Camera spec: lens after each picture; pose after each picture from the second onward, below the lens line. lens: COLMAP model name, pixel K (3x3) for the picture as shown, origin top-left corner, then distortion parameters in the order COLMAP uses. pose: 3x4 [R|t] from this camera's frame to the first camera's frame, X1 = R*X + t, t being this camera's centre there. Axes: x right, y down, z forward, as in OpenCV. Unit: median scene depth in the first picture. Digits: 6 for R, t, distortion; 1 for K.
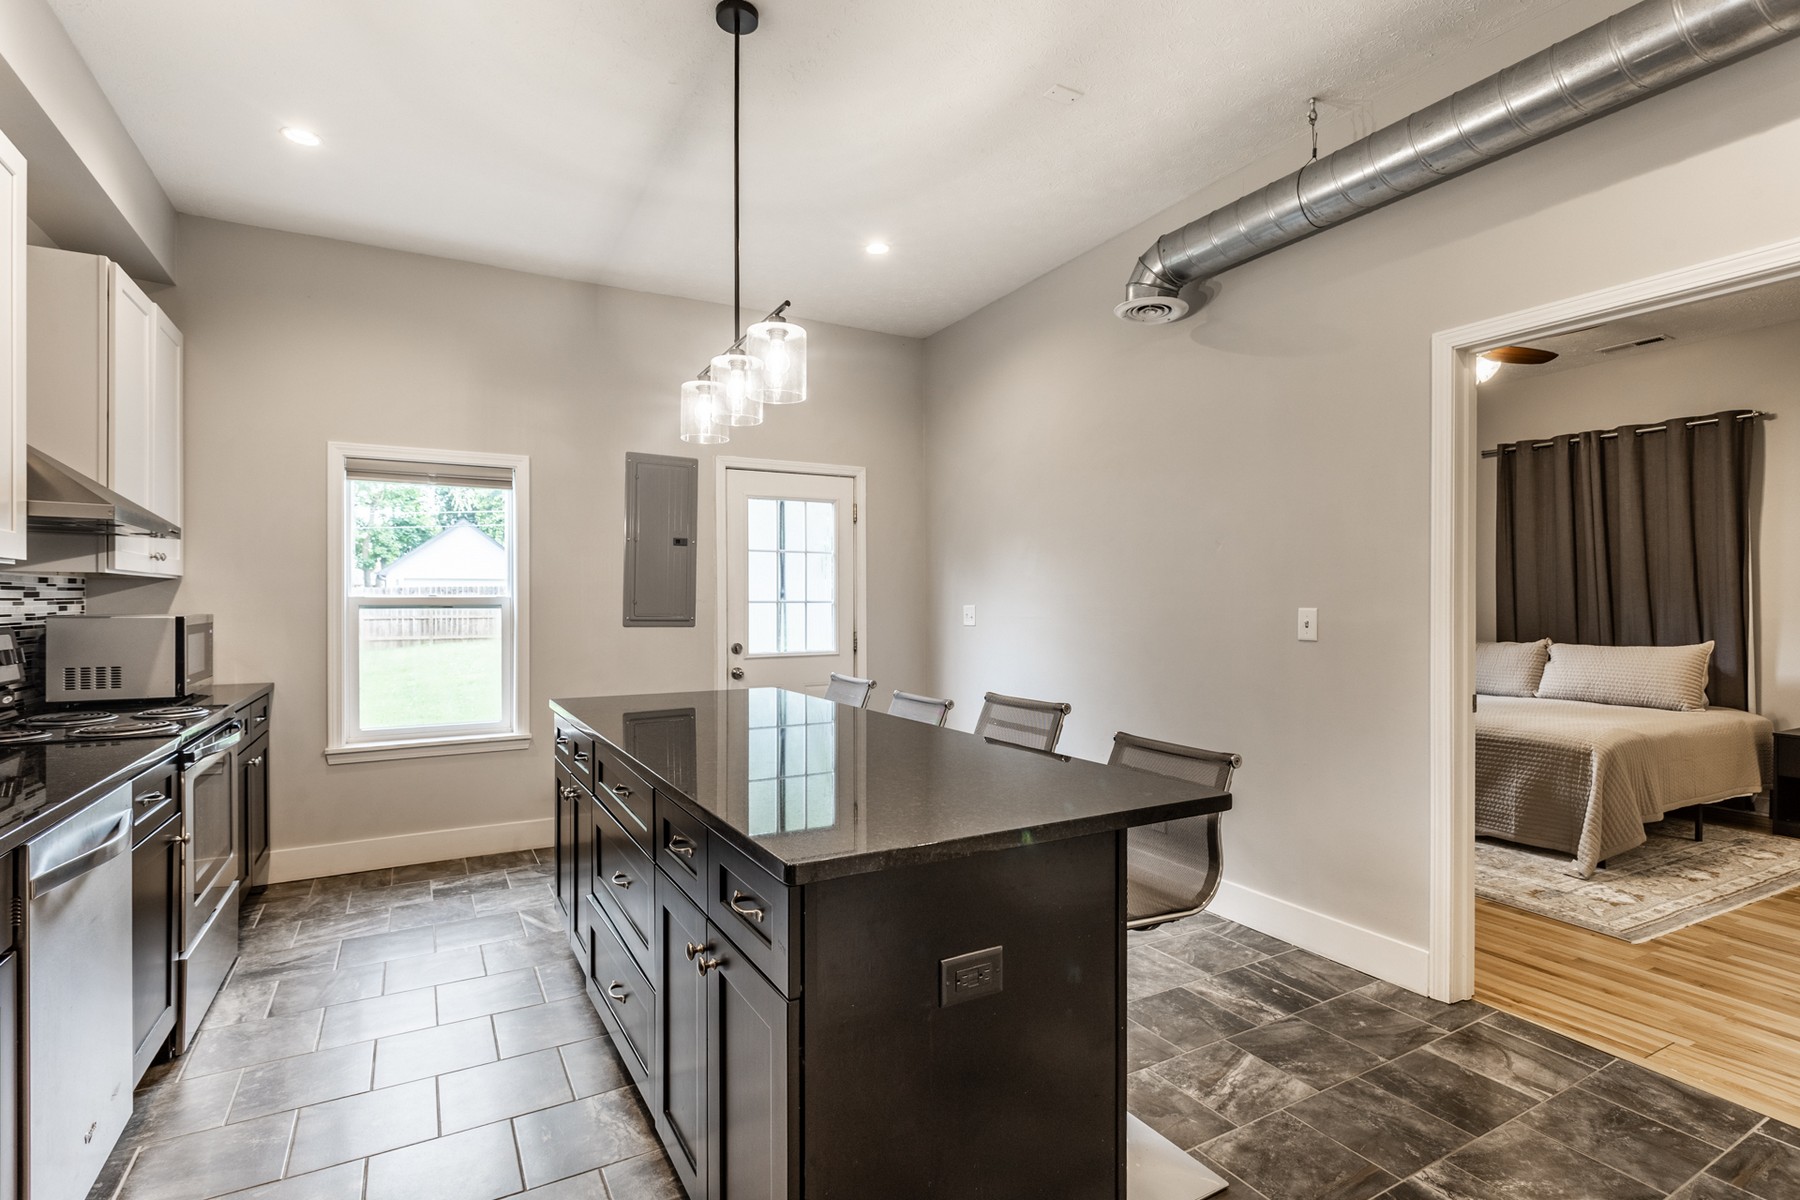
lens RADIAL K [[864.7, 0, 900.0], [0, 864.7, 600.0], [0, 0, 1]] dist [0.013551, -0.000028]
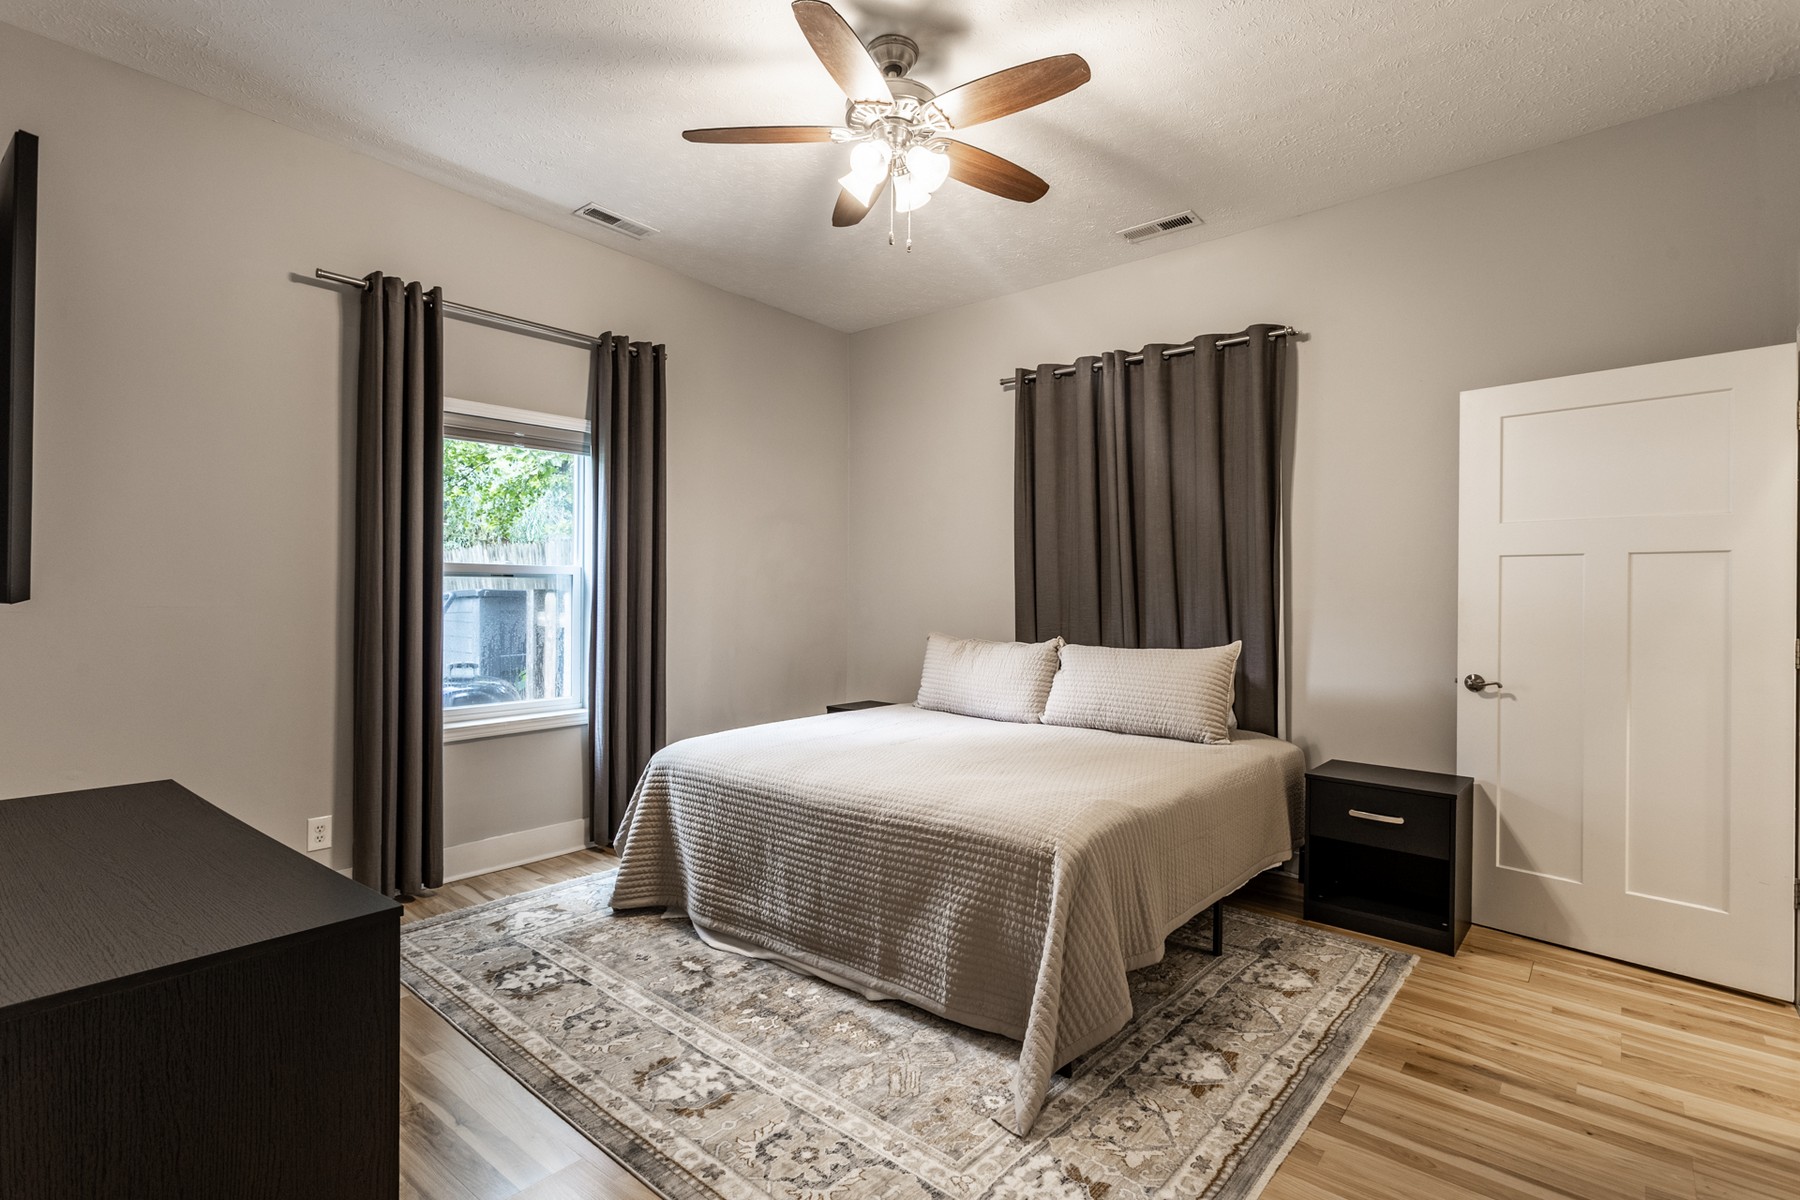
lens RADIAL K [[862.6, 0, 904.6], [0, 862.6, 595.7], [0, 0, 1]] dist [-0.000059, 0.000201]
pose [[0.934386, 0.009080, 0.356147, 0.405209], [-0.009309, 0.999956, -0.001071, 0.013380], [-0.356142, -0.002314, 0.934429, 0.422922]]
